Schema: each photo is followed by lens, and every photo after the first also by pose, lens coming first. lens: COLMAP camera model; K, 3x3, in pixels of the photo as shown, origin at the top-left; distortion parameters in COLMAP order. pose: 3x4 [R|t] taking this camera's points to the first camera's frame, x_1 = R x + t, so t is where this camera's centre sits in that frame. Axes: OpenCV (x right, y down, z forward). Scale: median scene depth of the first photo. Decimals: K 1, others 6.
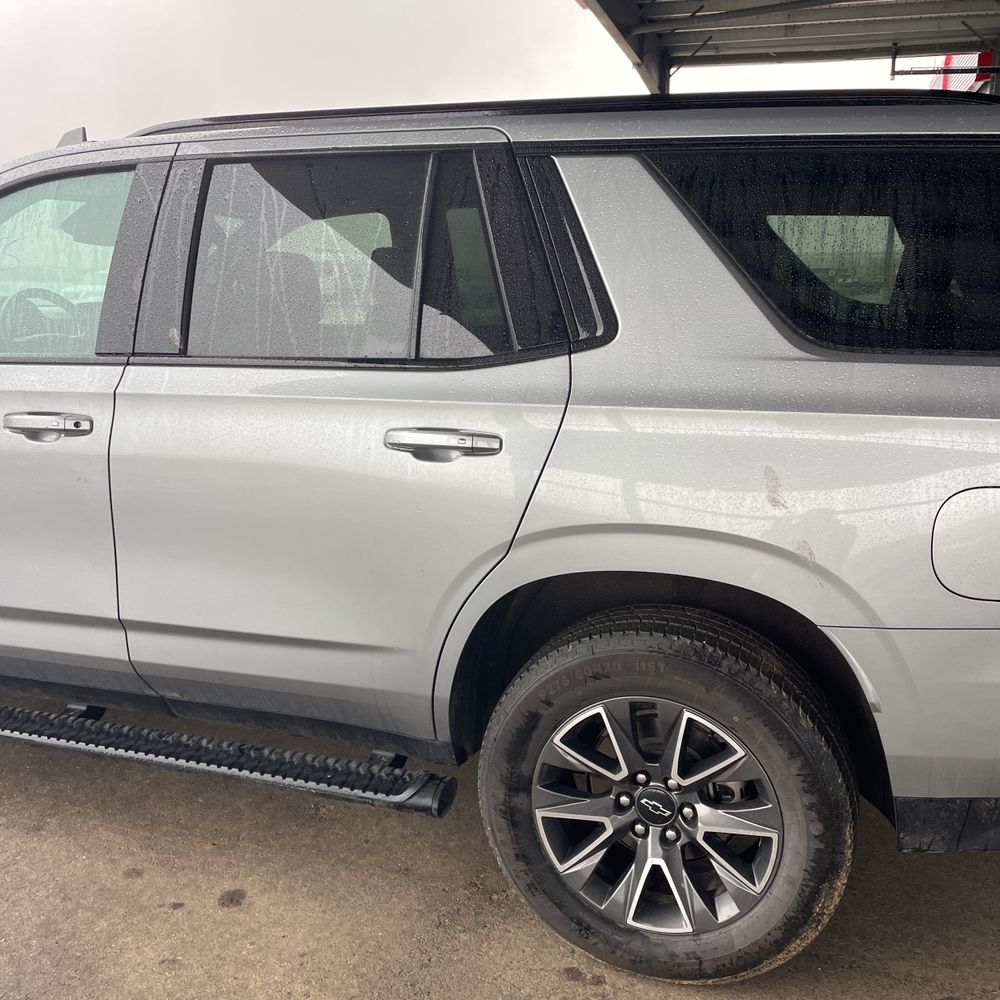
lens RADIAL K [[1016.6, 0, 498.4], [0, 1016.6, 473.6], [0, 0, 1]] dist [0.104395, -0.164519]
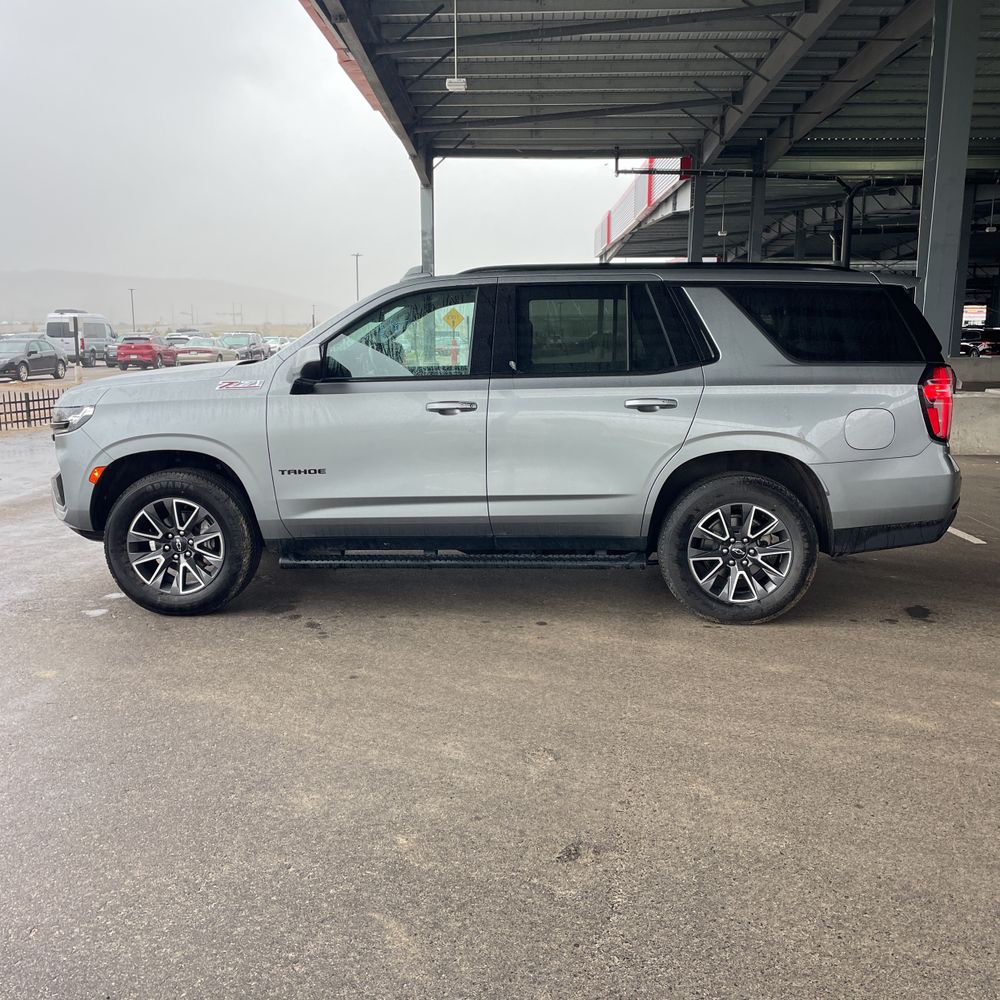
lens RADIAL K [[1006.0, 0, 498.0], [0, 1006.0, 463.9], [0, 0, 1]] dist [0.114704, -0.202542]
pose [[0.964238, -0.037883, 0.262316, -1.017146], [0.055007, 0.996786, -0.058246, 0.226258], [-0.259266, 0.070593, 0.963223, -1.176131]]
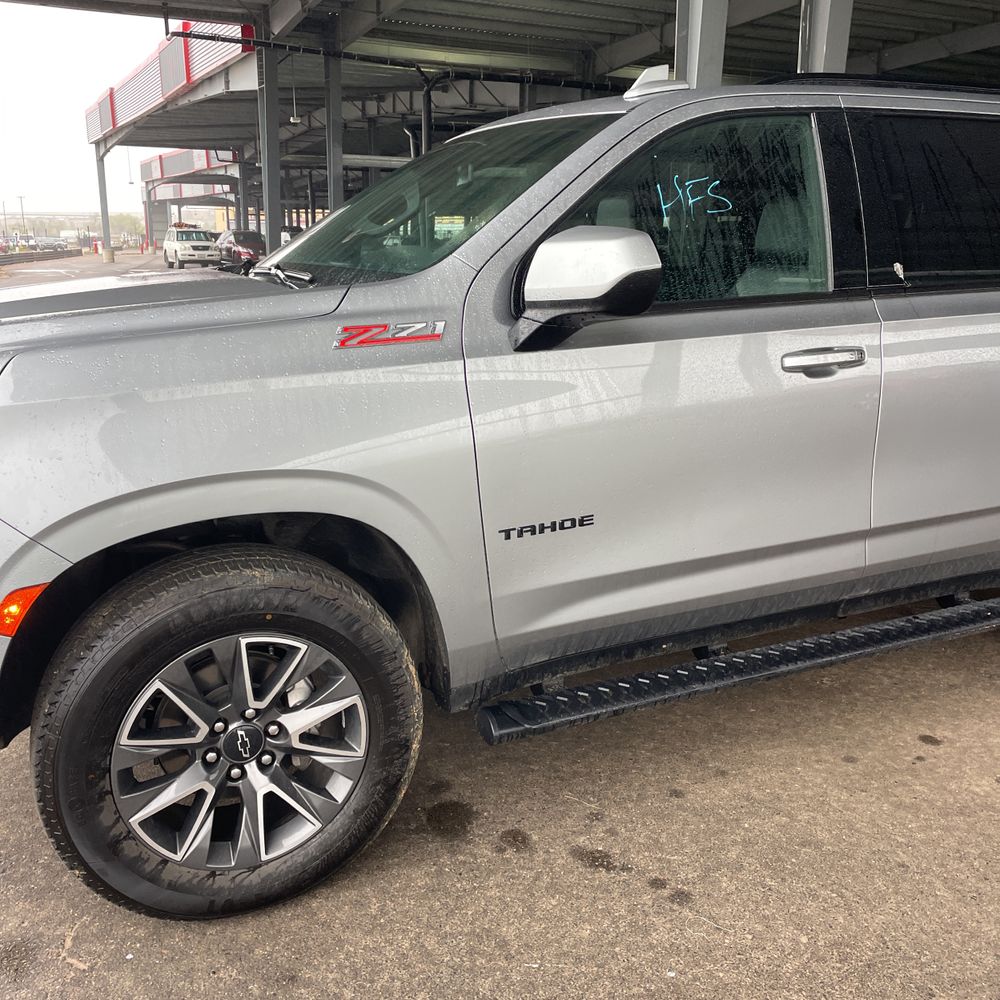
lens RADIAL K [[1006.0, 0, 498.0], [0, 1006.0, 463.9], [0, 0, 1]] dist [0.114704, -0.202542]
pose [[0.716312, -0.153451, 0.680698, -1.582516], [0.134602, 0.987584, 0.080988, -0.080340], [-0.684674, 0.033611, 0.728074, 0.538782]]
